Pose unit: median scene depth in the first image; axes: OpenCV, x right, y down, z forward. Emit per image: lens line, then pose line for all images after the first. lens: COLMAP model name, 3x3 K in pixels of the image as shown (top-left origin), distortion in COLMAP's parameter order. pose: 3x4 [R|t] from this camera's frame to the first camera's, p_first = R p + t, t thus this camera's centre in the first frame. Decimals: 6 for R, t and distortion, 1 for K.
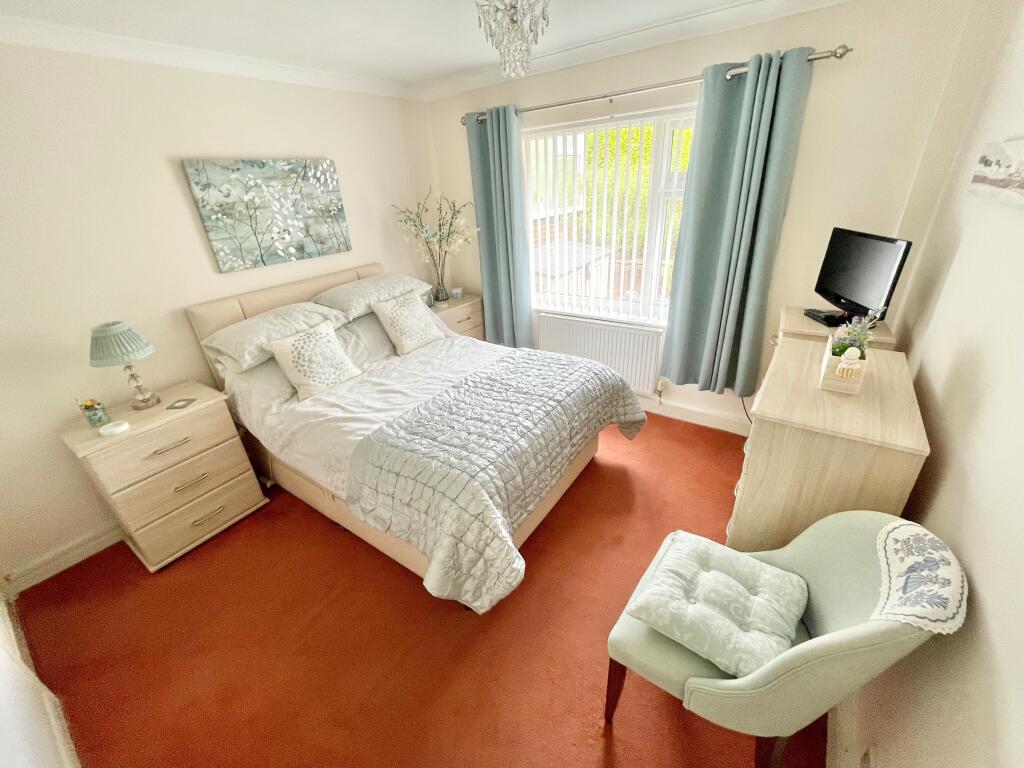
lens RADIAL K [[415.3, 0, 511.1], [0, 415.3, 387.3], [0, 0, 1]] dist [-0.005117, -0.000266]
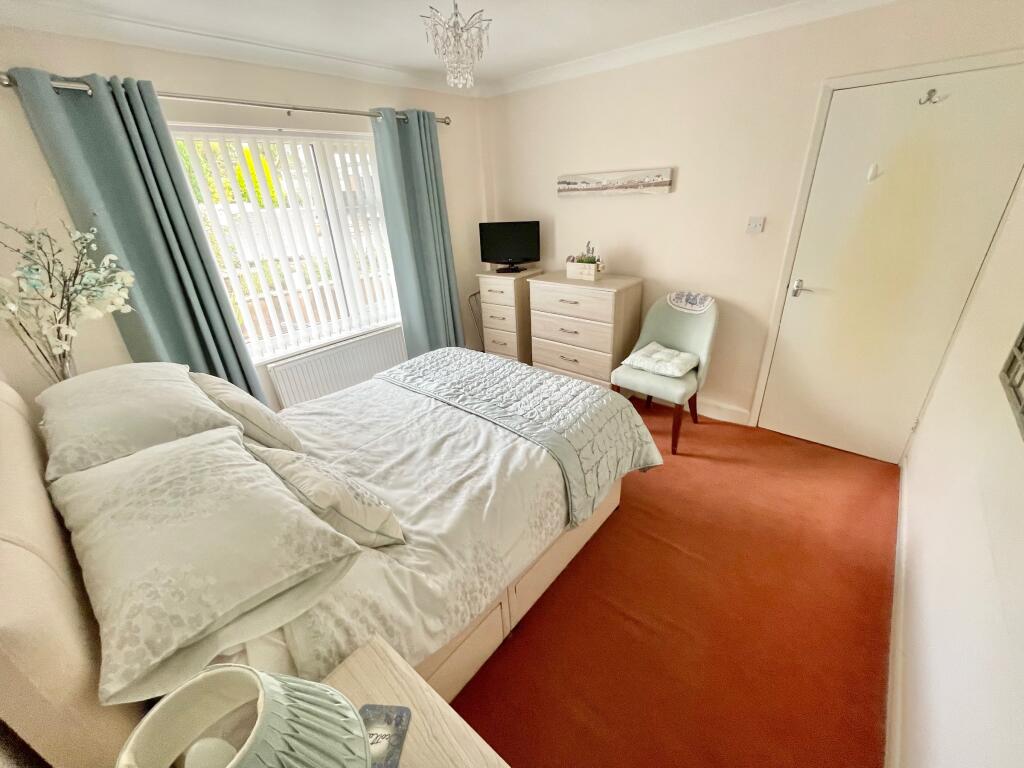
lens RADIAL K [[415.3, 0, 512.2], [0, 415.3, 382.8], [0, 0, 1]] dist [-0.005117, -0.000266]
pose [[0.094788, -0.373542, 0.922757, -0.944562], [0.478956, 0.829710, 0.286676, -0.240234], [-0.872706, 0.414787, 0.257557, 0.646696]]
